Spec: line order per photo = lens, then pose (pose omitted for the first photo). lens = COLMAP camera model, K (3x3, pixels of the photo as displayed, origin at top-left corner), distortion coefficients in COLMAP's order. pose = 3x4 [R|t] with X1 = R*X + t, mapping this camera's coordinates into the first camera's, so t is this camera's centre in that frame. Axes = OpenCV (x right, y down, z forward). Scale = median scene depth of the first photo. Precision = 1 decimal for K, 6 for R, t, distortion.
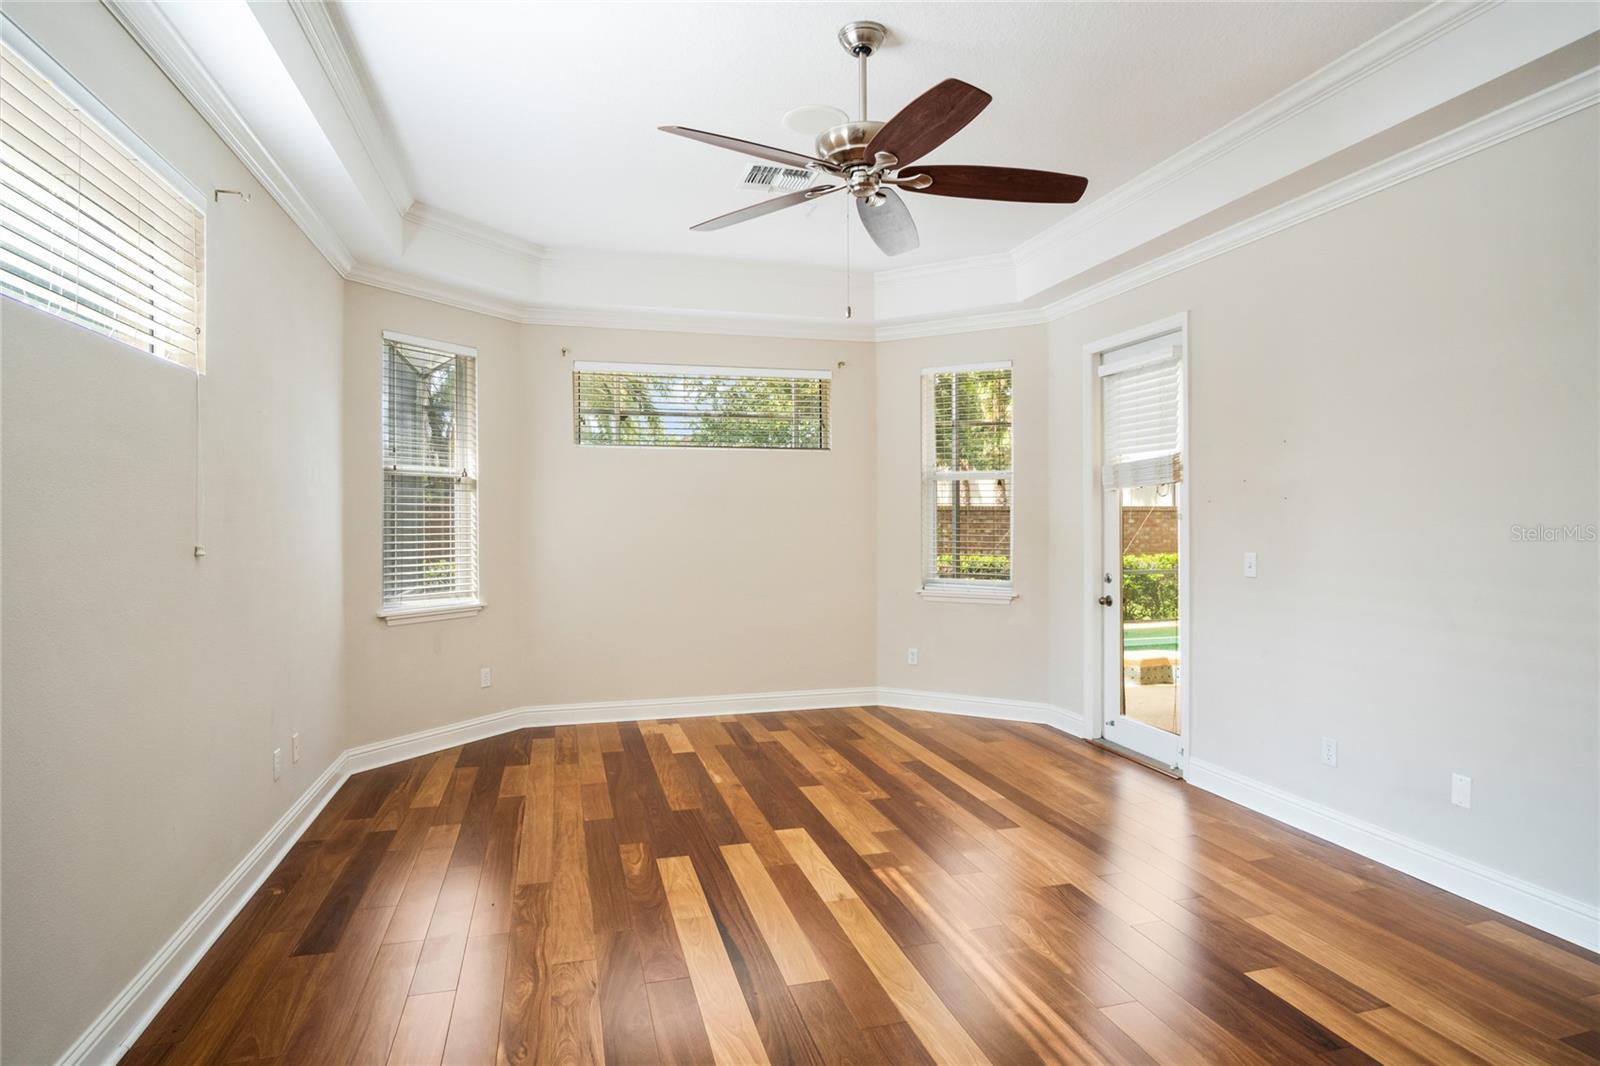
lens RADIAL K [[858.7, 0, 787.5], [0, 858.7, 531.0], [0, 0, 1]] dist [-0.031524, 0.005600]
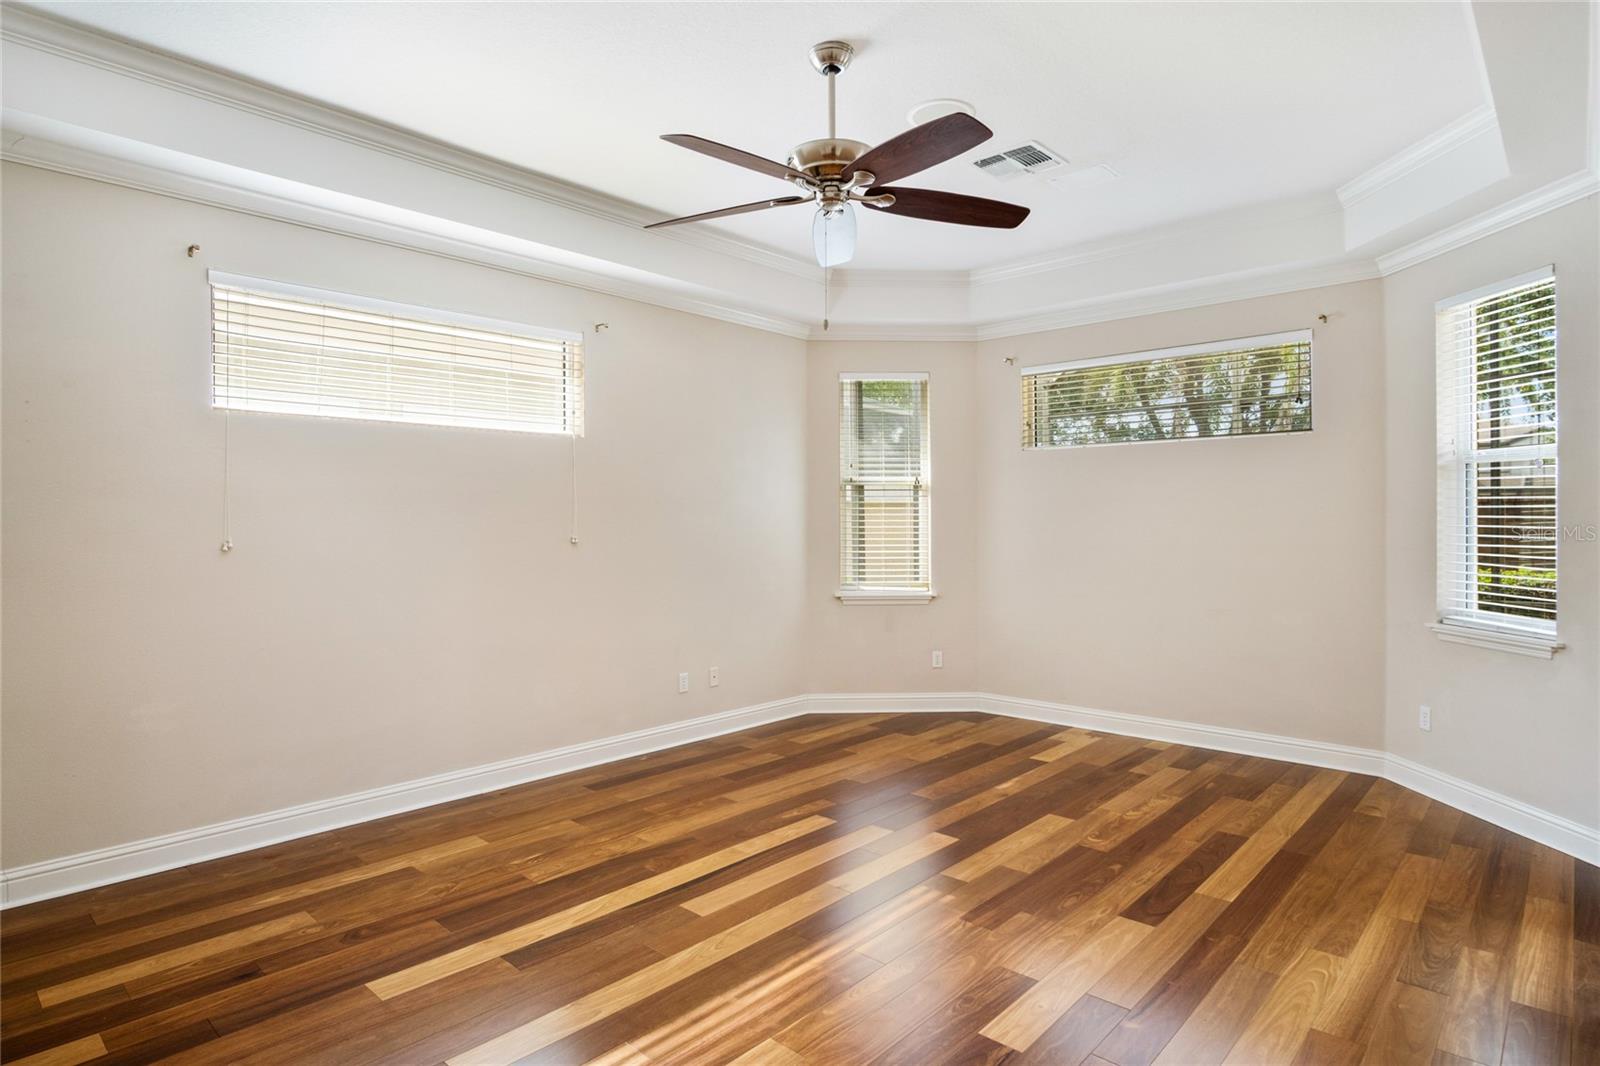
lens RADIAL K [[858.7, 0, 785.1], [0, 858.7, 525.6], [0, 0, 1]] dist [-0.031524, 0.005600]
pose [[0.527684, 0.004528, -0.849429, 0.598559], [-0.010723, 0.999942, -0.001332, -0.003750], [0.849373, 0.009811, 0.527702, 0.260336]]
